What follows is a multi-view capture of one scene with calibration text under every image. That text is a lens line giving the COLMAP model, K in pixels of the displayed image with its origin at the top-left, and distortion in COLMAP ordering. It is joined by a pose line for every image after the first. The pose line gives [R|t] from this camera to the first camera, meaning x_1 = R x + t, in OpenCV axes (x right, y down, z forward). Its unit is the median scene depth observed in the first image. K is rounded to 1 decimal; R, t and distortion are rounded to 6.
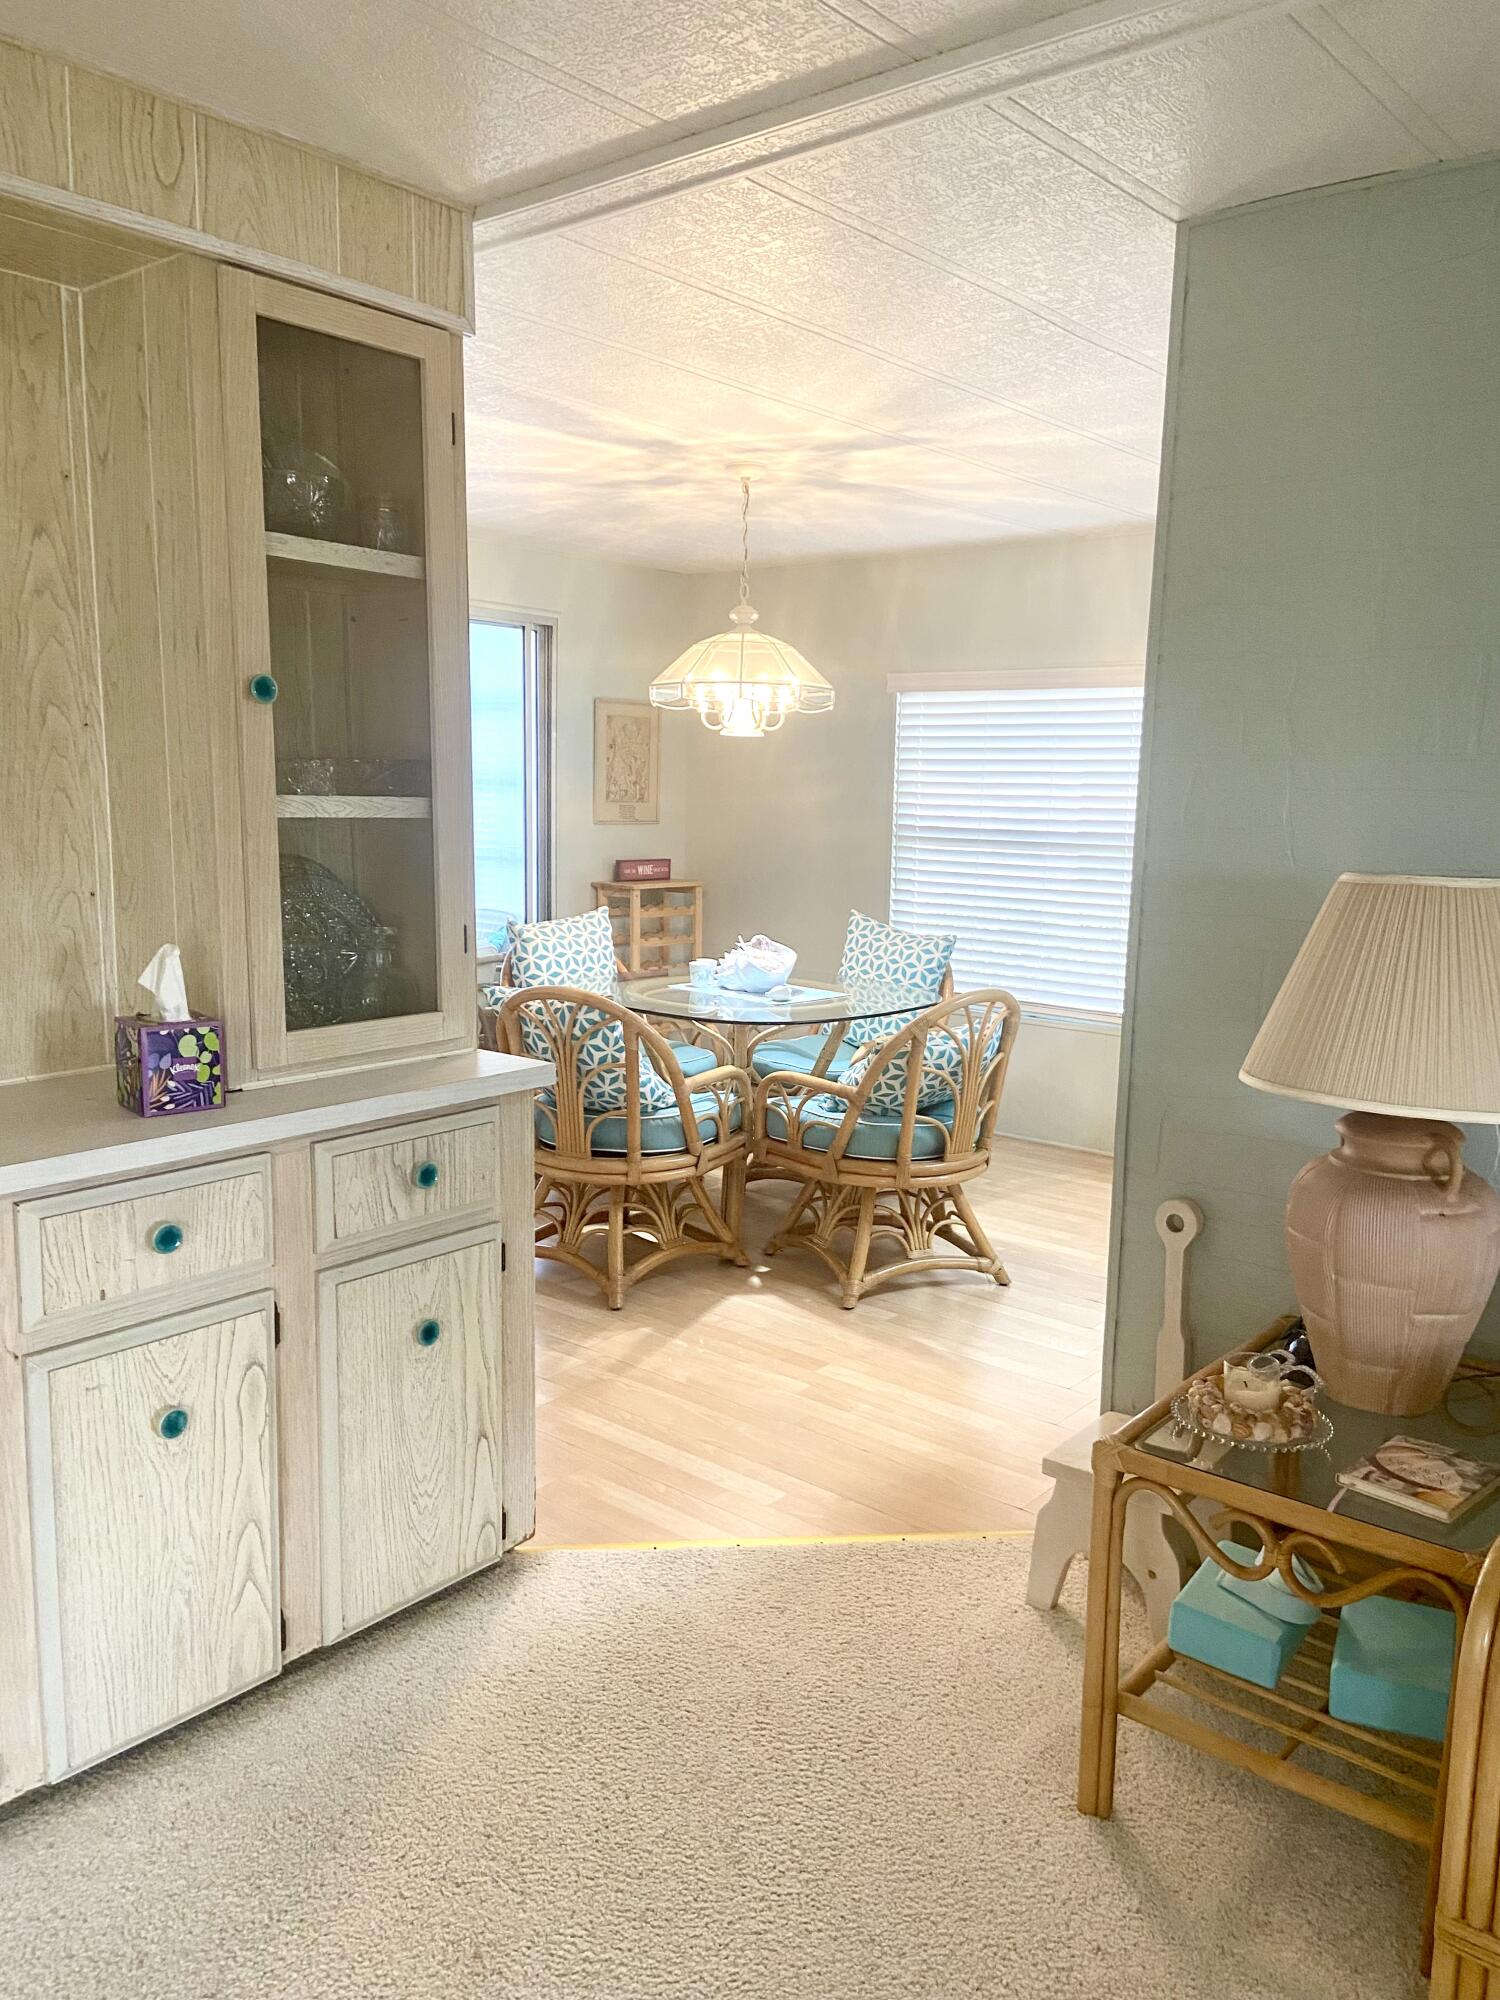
lens RADIAL K [[1515.0, 0, 750.4], [0, 1515.0, 1008.6], [0, 0, 1]] dist [0.030166, -0.029255]
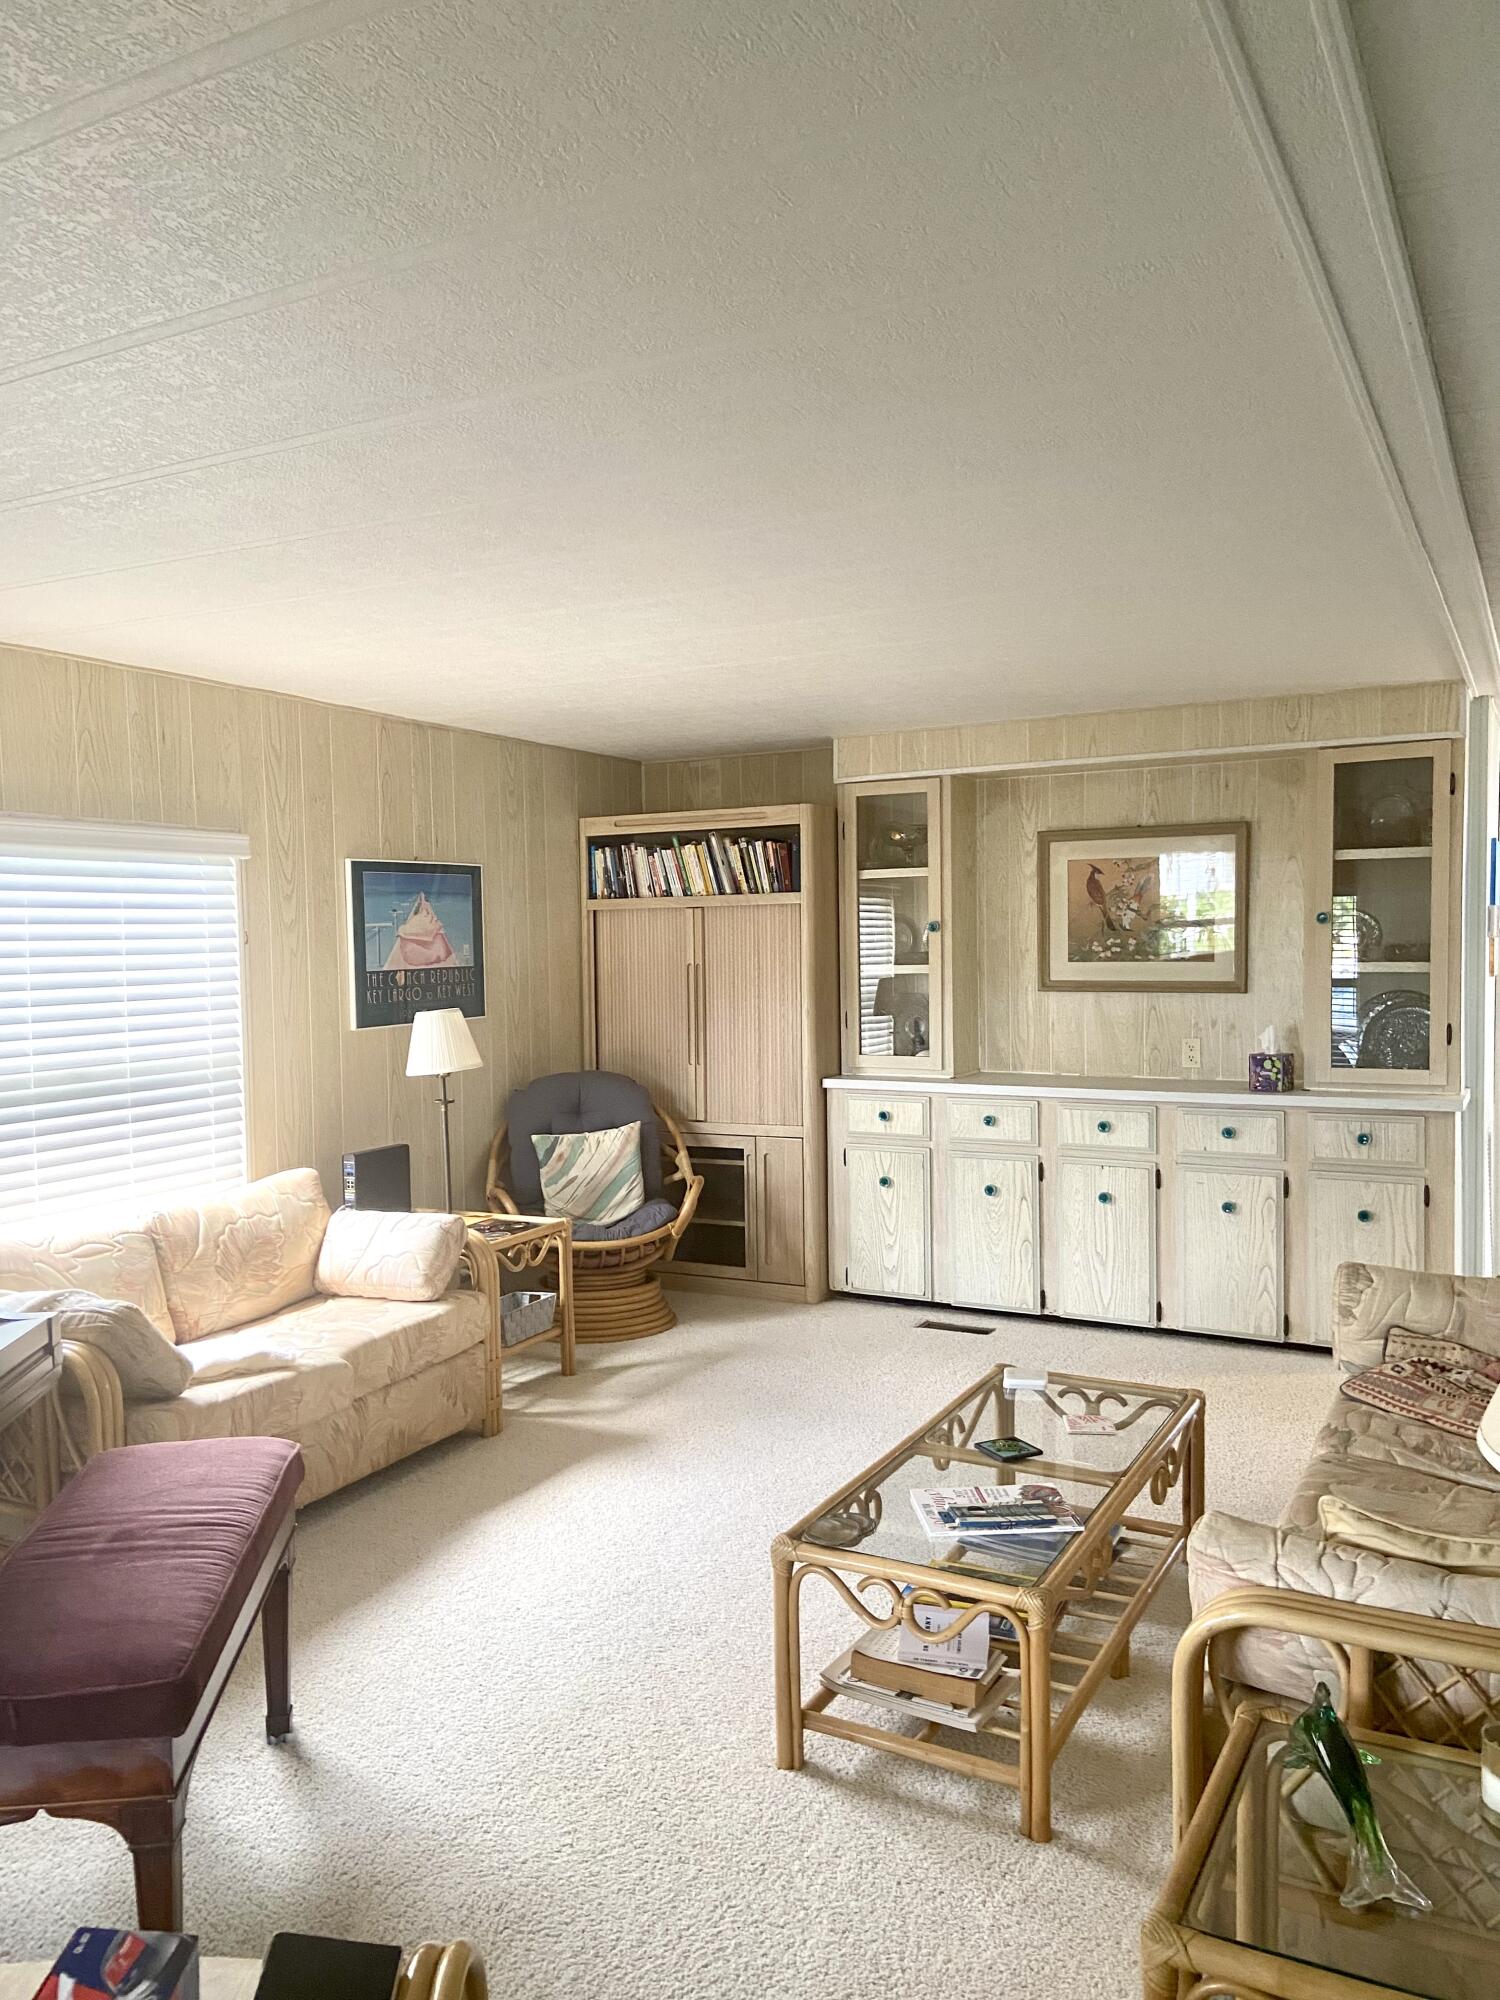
lens RADIAL K [[1515.0, 0, 749.5], [0, 1515.0, 1004.1], [0, 0, 1]] dist [0.030166, -0.029255]
pose [[0.206024, 0.019255, -0.978358, 1.822339], [-0.137336, 0.990480, -0.009427, 0.065275], [0.968862, 0.136306, 0.206707, -0.327393]]
